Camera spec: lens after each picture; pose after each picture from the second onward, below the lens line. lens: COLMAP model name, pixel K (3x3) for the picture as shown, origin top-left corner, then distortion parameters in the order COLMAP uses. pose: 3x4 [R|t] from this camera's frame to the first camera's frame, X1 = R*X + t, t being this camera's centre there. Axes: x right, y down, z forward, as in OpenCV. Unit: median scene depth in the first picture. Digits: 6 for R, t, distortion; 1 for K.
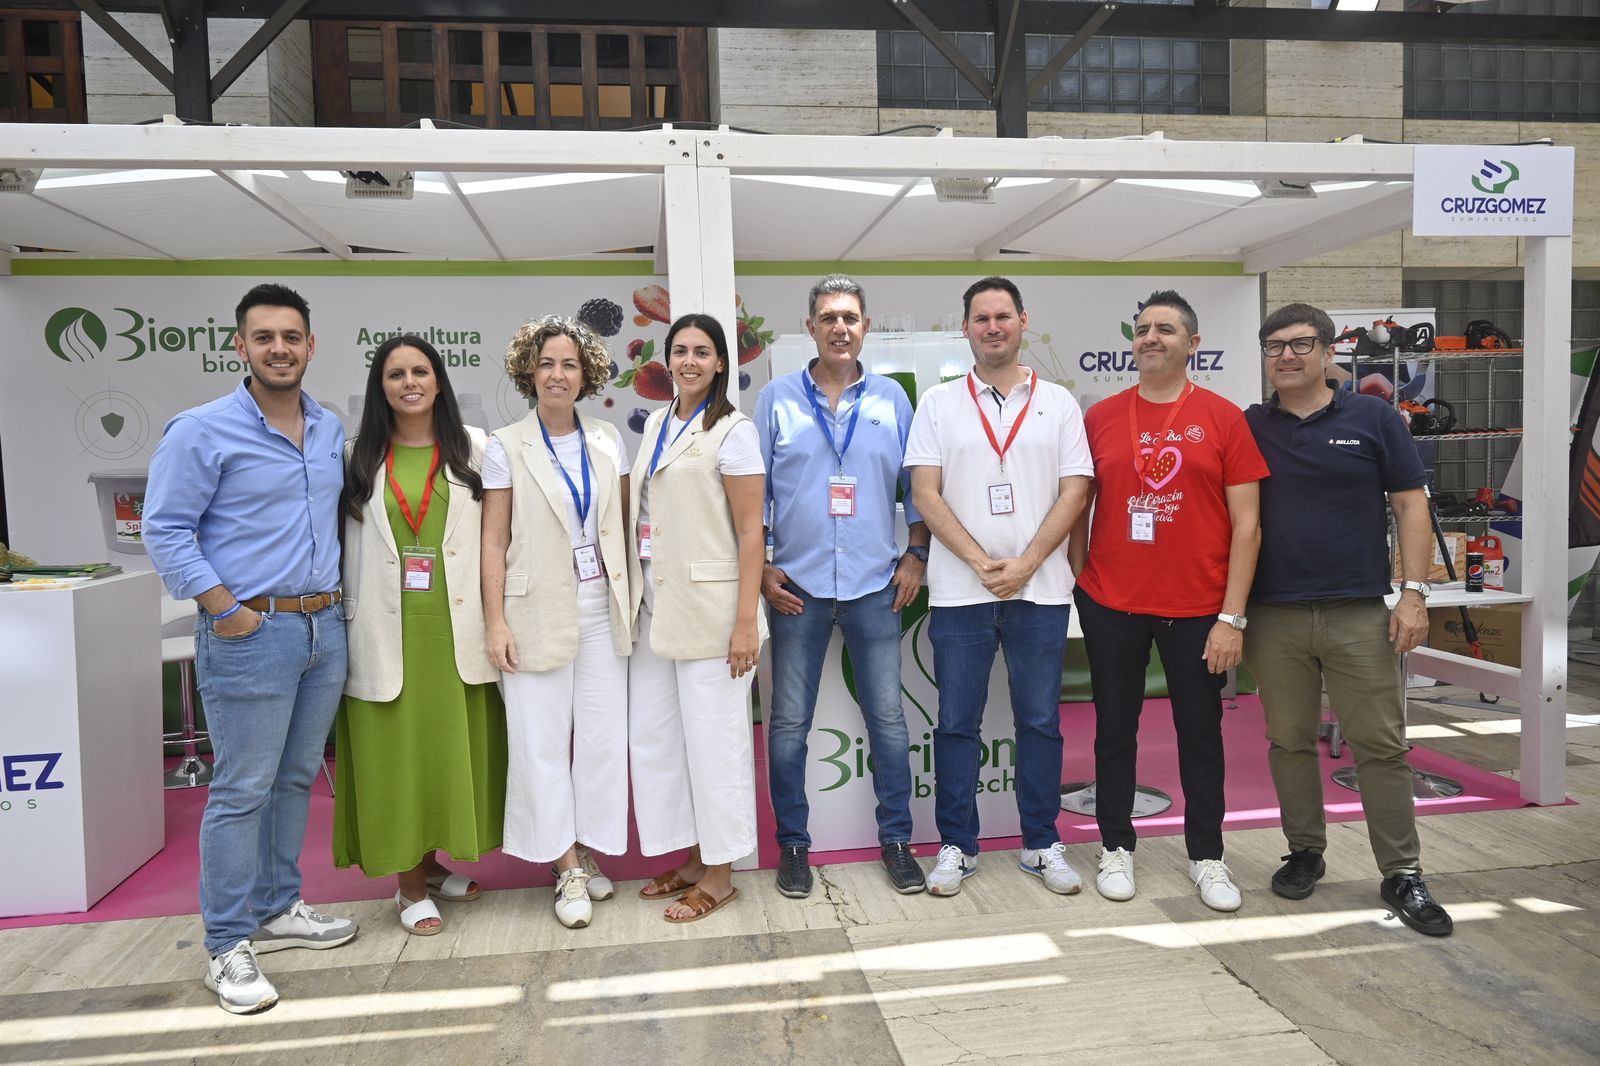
lens RADIAL K [[1126.8, 0, 793.1], [0, 1126.8, 531.9], [0, 0, 1]] dist [-0.003816, 0.002122]
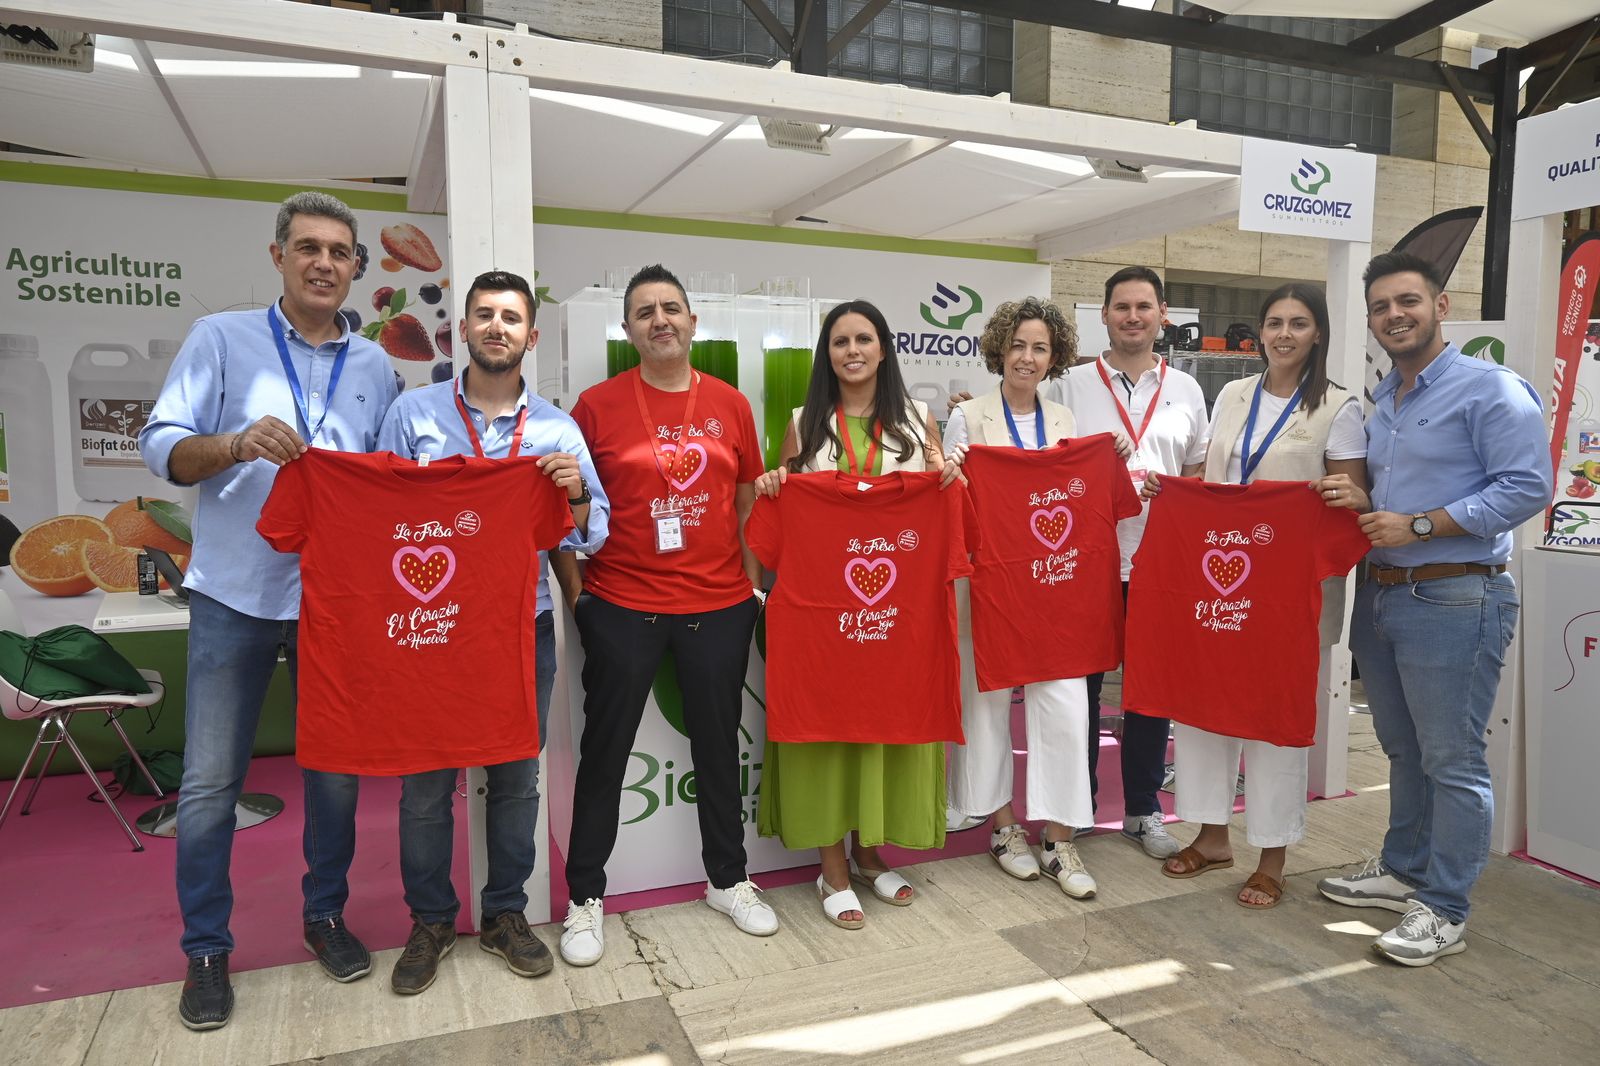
lens RADIAL K [[1126.8, 0, 810.0], [0, 1126.8, 535.3], [0, 0, 1]] dist [-0.003816, 0.002122]
pose [[0.968488, 0.012097, 0.248765, -0.051017], [-0.017861, 0.999621, 0.020926, -0.010141], [-0.248418, -0.024709, 0.968338, 0.131008]]
